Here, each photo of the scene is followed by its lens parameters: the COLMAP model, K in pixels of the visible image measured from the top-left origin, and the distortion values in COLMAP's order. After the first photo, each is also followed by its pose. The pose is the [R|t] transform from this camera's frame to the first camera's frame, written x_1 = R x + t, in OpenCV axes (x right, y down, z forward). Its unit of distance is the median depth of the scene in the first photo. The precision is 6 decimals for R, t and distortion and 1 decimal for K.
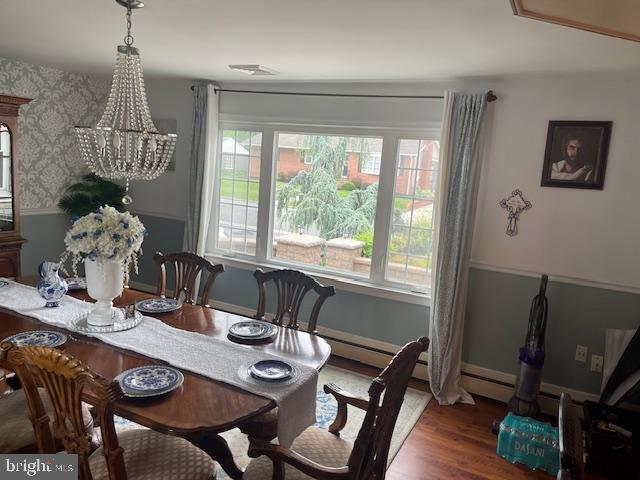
lens RADIAL K [[488.7, 0, 320.5], [0, 488.7, 239.0], [0, 0, 1]] dist [0.067788, -0.074318]
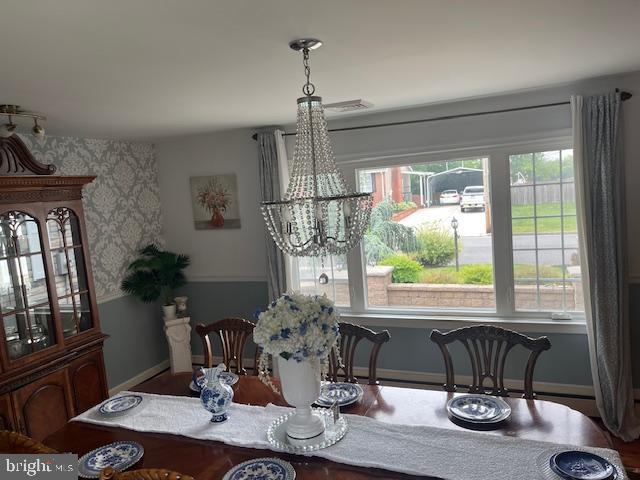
lens RADIAL K [[488.7, 0, 318.4], [0, 488.7, 243.6], [0, 0, 1]] dist [0.067788, -0.074318]
pose [[0.985050, -0.162888, 0.056069, -0.266683], [0.165204, 0.985469, -0.039474, -0.065466], [-0.048824, 0.048146, 0.997646, 0.112742]]
